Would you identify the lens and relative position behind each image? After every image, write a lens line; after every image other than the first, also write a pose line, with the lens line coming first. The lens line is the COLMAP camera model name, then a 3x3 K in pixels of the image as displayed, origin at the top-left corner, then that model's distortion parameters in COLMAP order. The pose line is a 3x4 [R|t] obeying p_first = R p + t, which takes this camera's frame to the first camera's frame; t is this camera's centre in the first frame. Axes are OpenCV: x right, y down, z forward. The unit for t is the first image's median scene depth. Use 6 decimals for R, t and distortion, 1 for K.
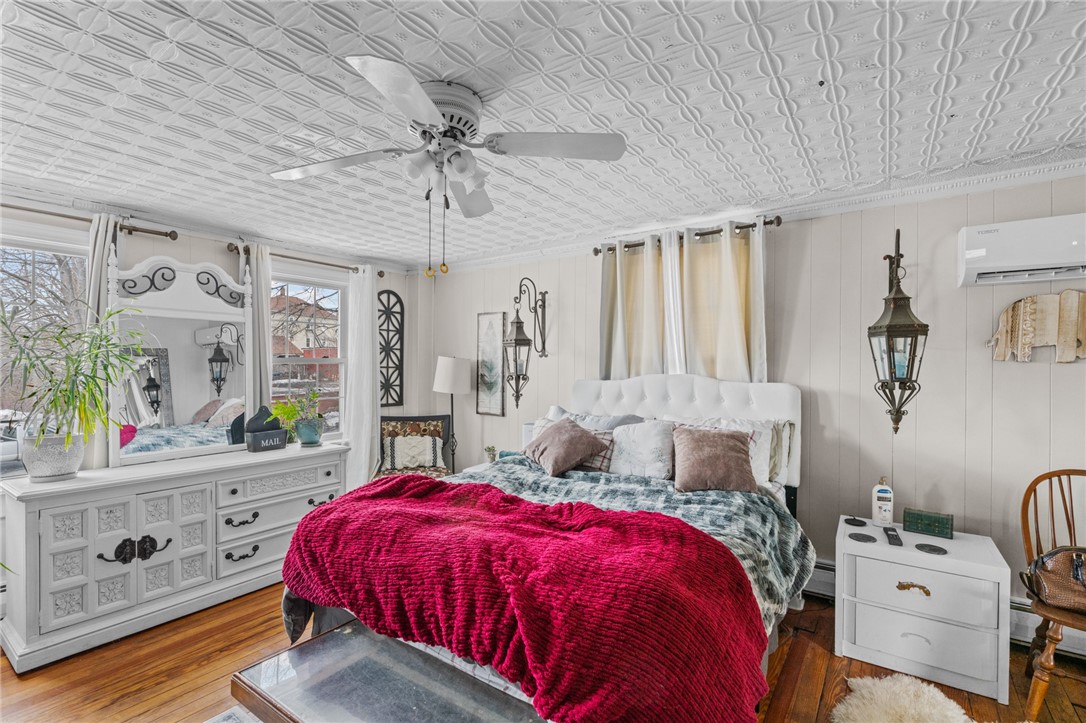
lens RADIAL K [[492.9, 0, 553.6], [0, 492.9, 362.2], [0, 0, 1]] dist [-0.011630, 0.003732]
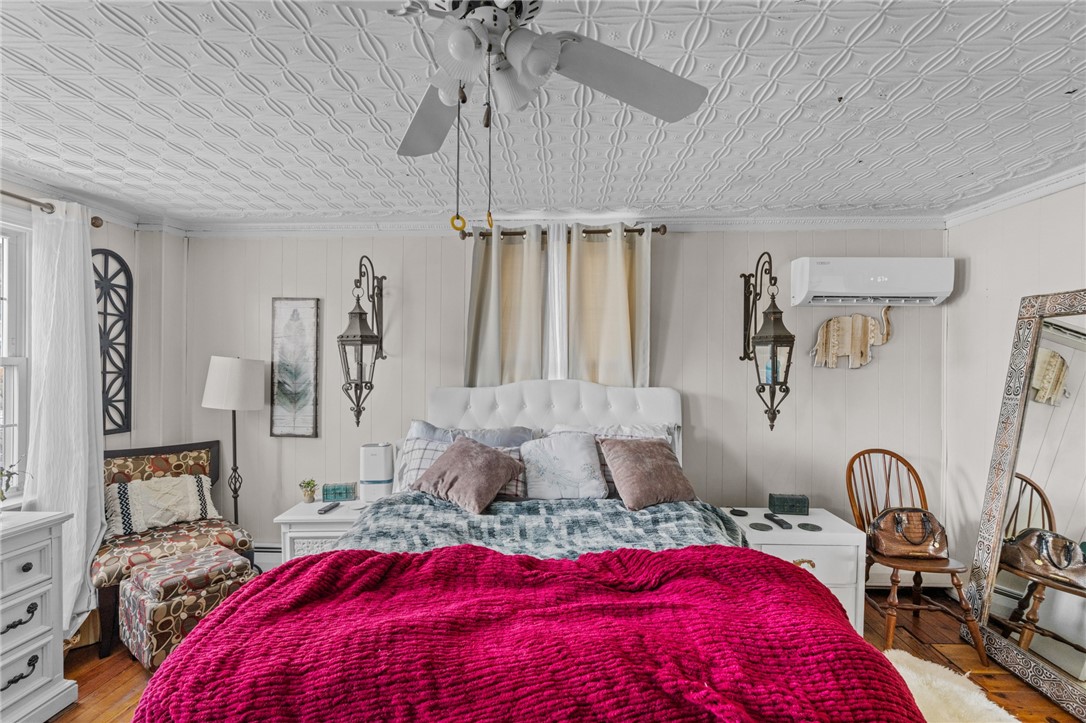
lens RADIAL K [[492.9, 0, 545.2], [0, 492.9, 365.8], [0, 0, 1]] dist [-0.011630, 0.003732]
pose [[0.844116, 0.002860, 0.536152, -0.289578], [-0.005620, 0.999978, 0.003514, -0.005081], [-0.536131, -0.005979, 0.844114, 0.251943]]
